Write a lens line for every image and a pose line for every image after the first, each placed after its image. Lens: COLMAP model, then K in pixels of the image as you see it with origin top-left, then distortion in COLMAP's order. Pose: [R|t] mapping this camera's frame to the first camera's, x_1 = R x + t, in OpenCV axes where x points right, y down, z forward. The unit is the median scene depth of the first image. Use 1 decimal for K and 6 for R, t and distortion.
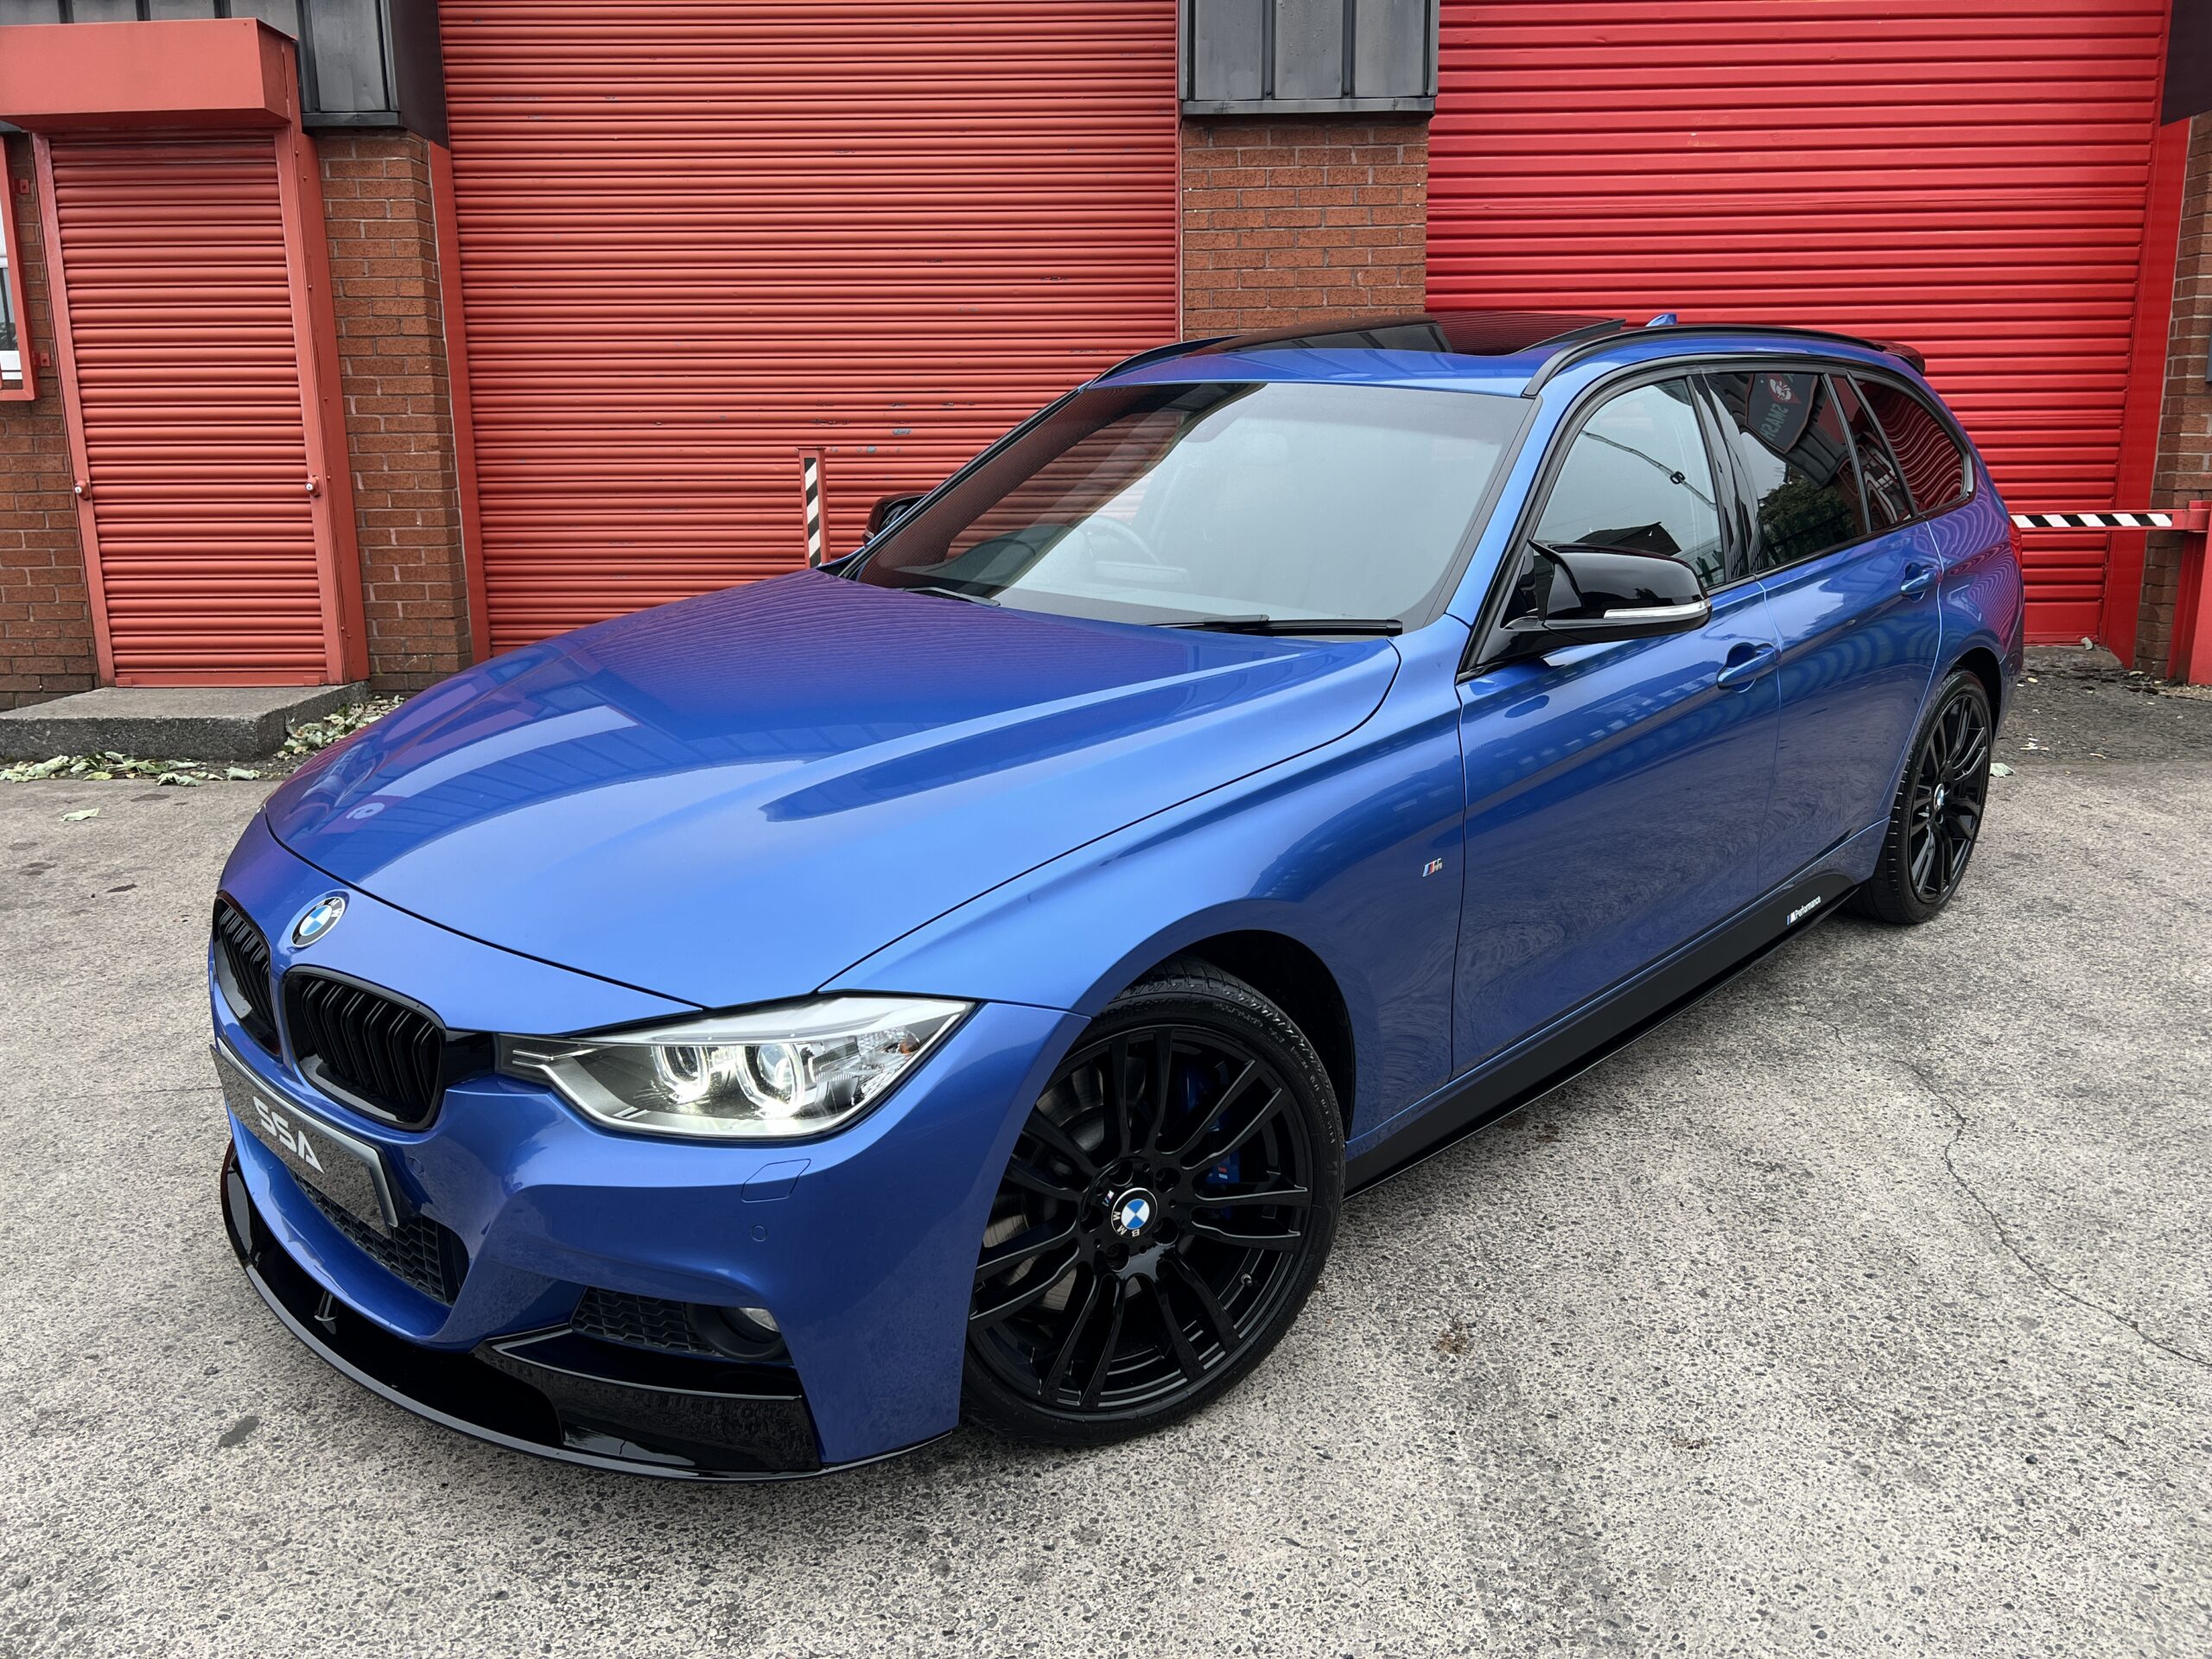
lens RADIAL K [[1674.8, 0, 1104.4], [0, 1674.8, 820.3], [0, 0, 1]] dist [0.039412, -0.047870]
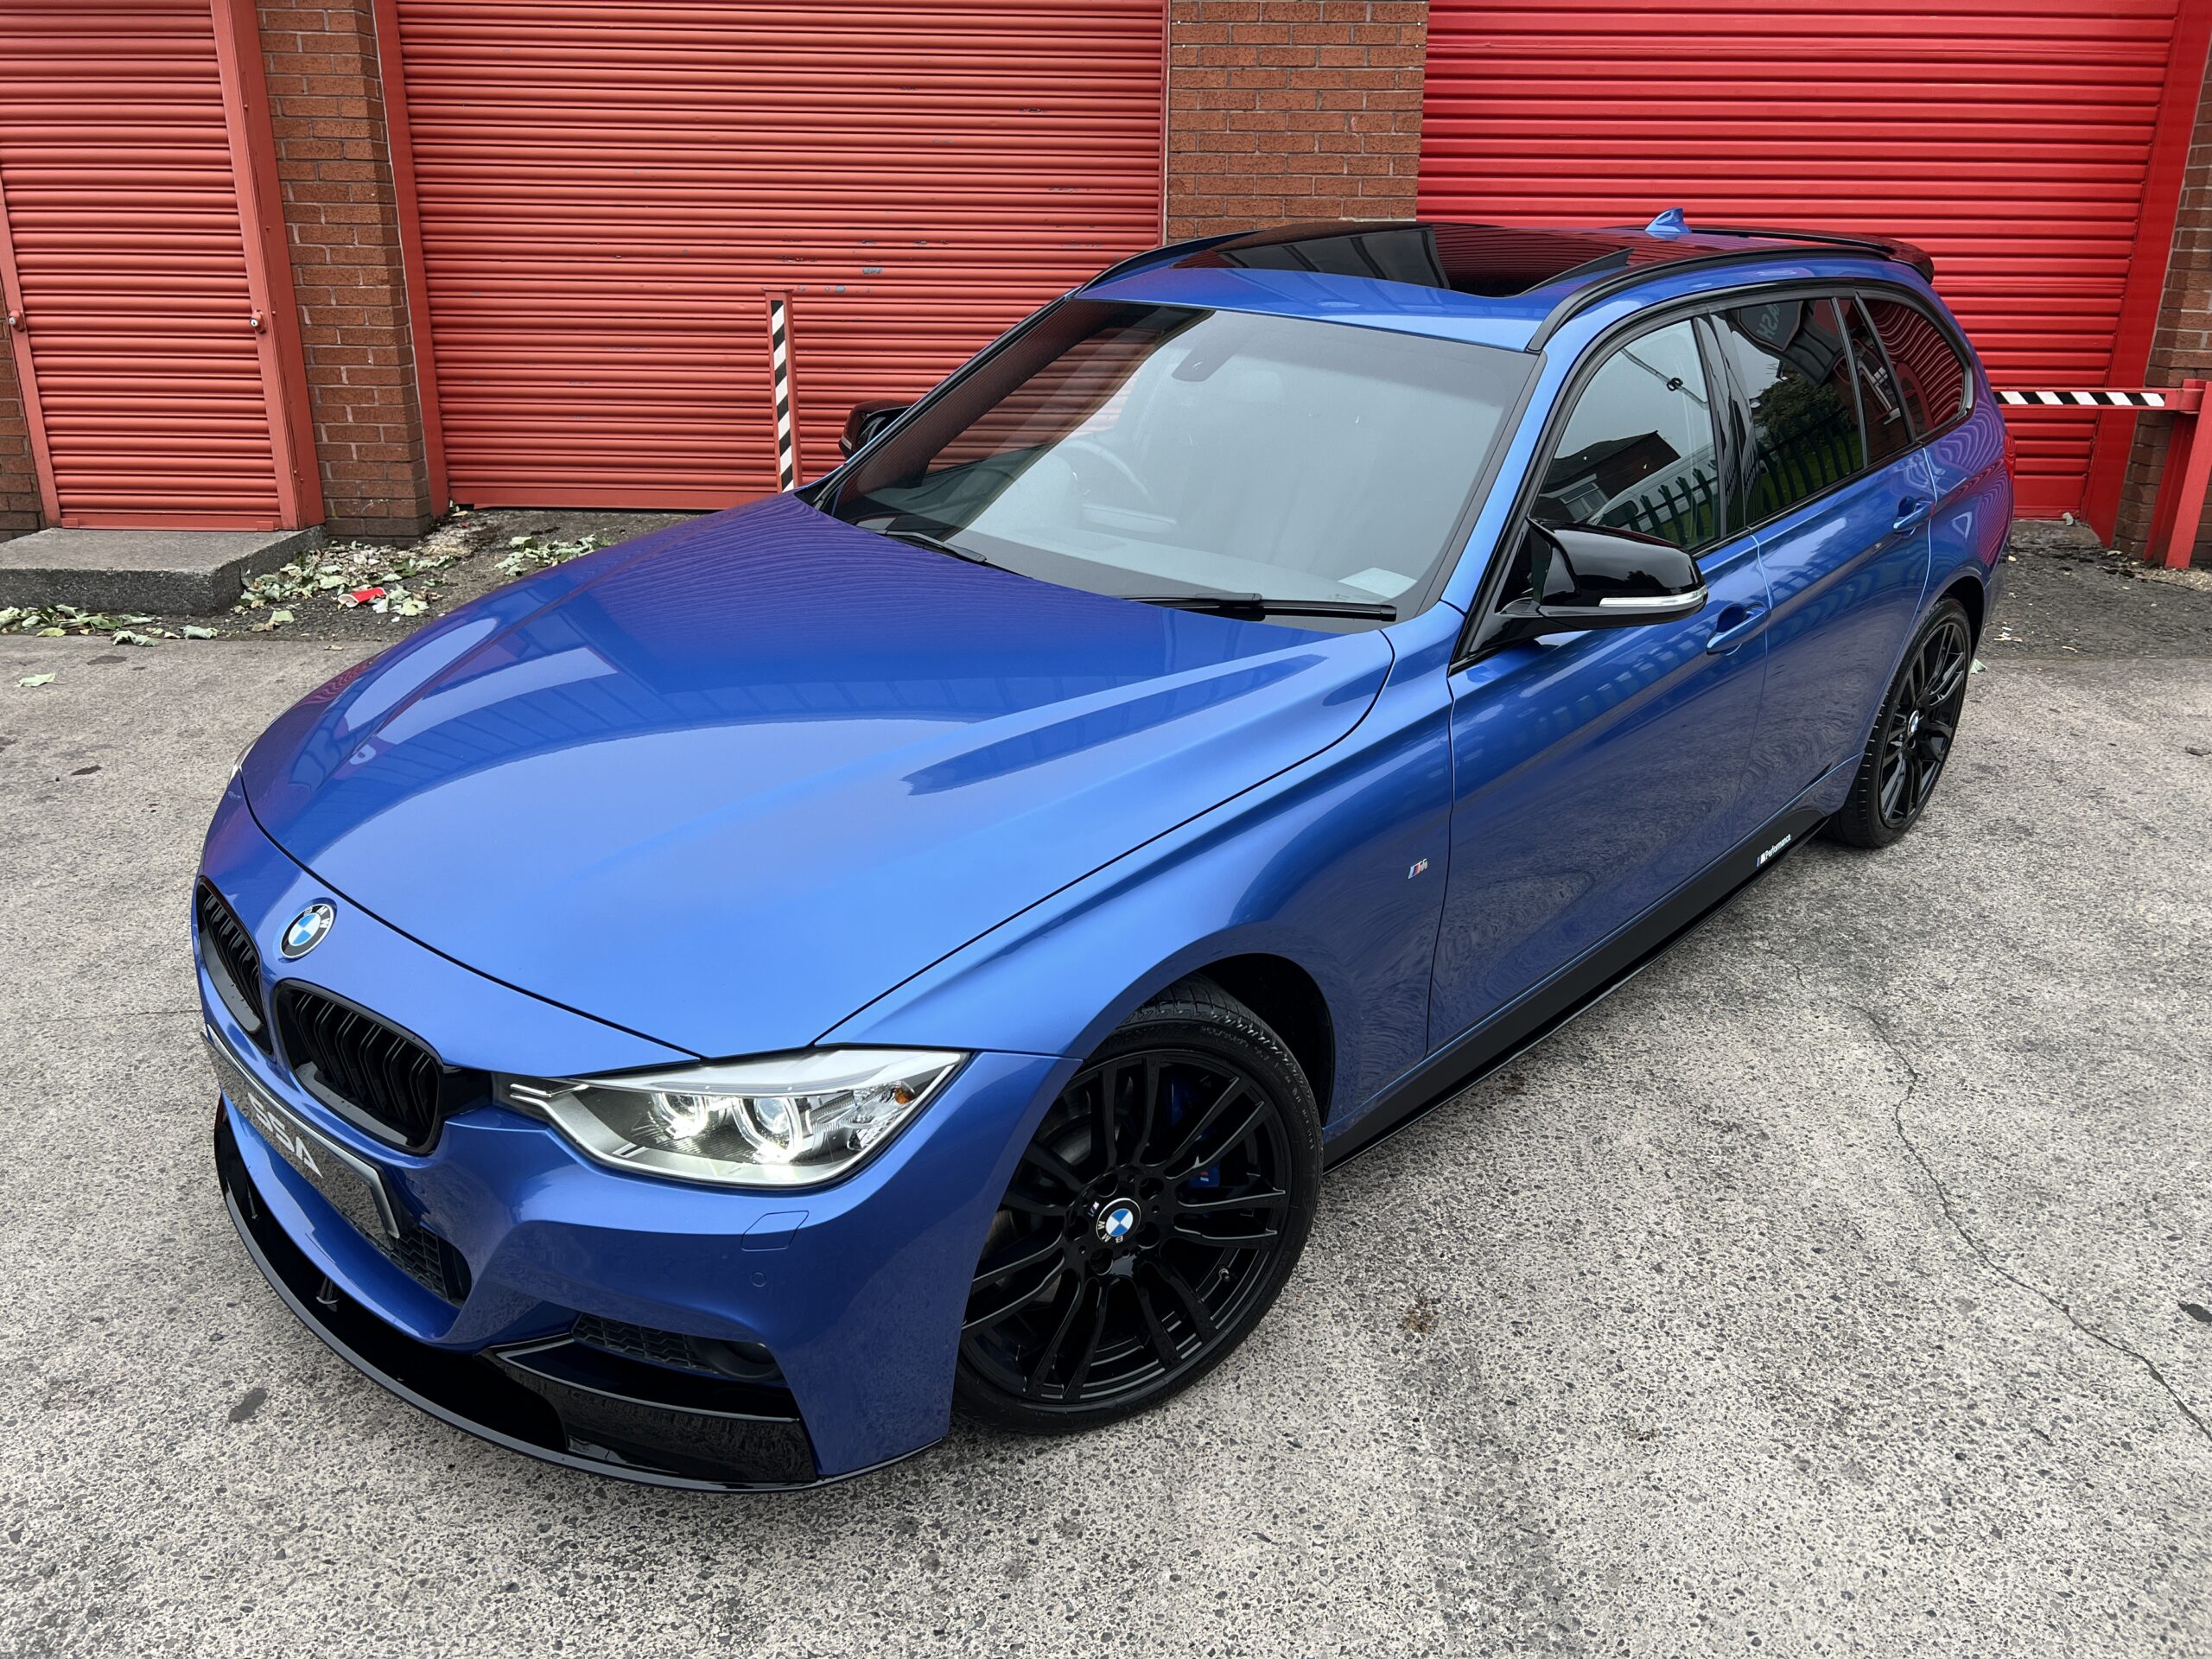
lens RADIAL K [[1674.8, 0, 1099.0], [0, 1674.8, 820.5], [0, 0, 1]] dist [0.039412, -0.047870]
pose [[0.999645, 0.016407, 0.021003, -0.012485], [-0.018894, 0.992064, 0.124308, -0.086654], [-0.018797, -0.124661, 0.992021, 0.005842]]
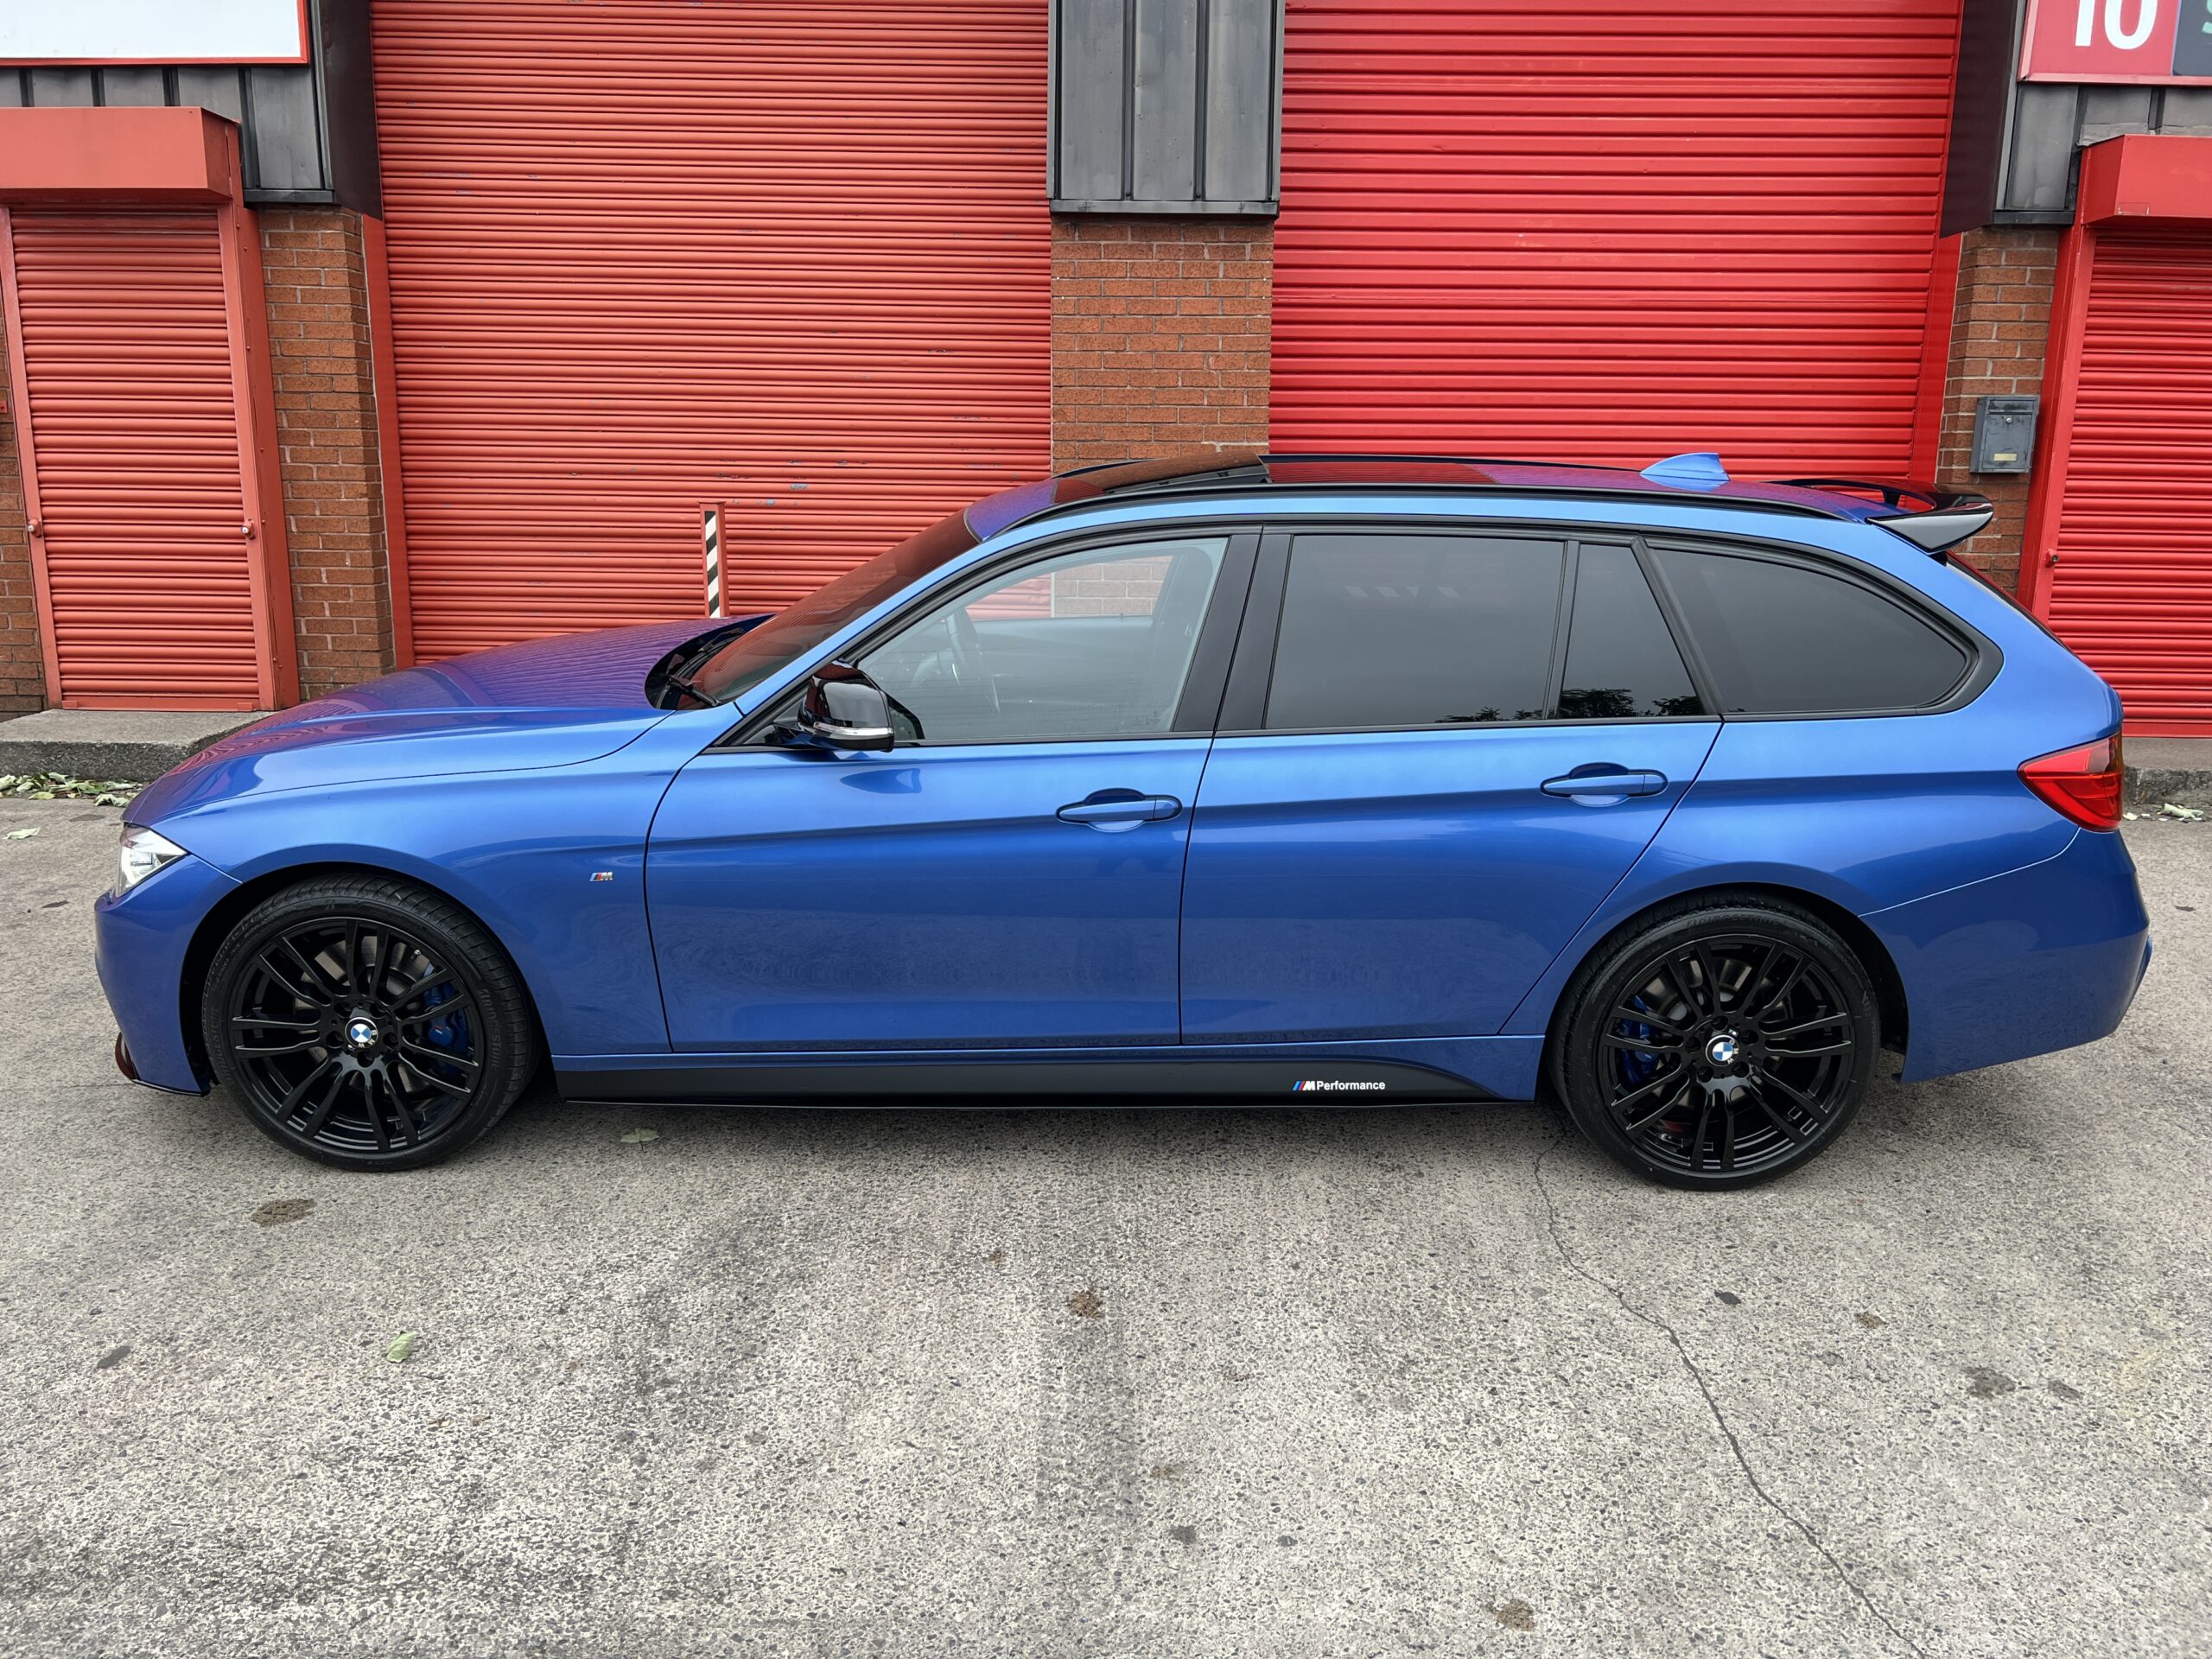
lens RADIAL K [[1674.8, 0, 1114.2], [0, 1674.8, 820.7], [0, 0, 1]] dist [0.039412, -0.047870]
pose [[0.999658, 0.018380, 0.018615, 0.140282], [-0.018378, 0.999831, -0.000309, -0.038014], [-0.018618, -0.000034, 0.999827, -0.192433]]
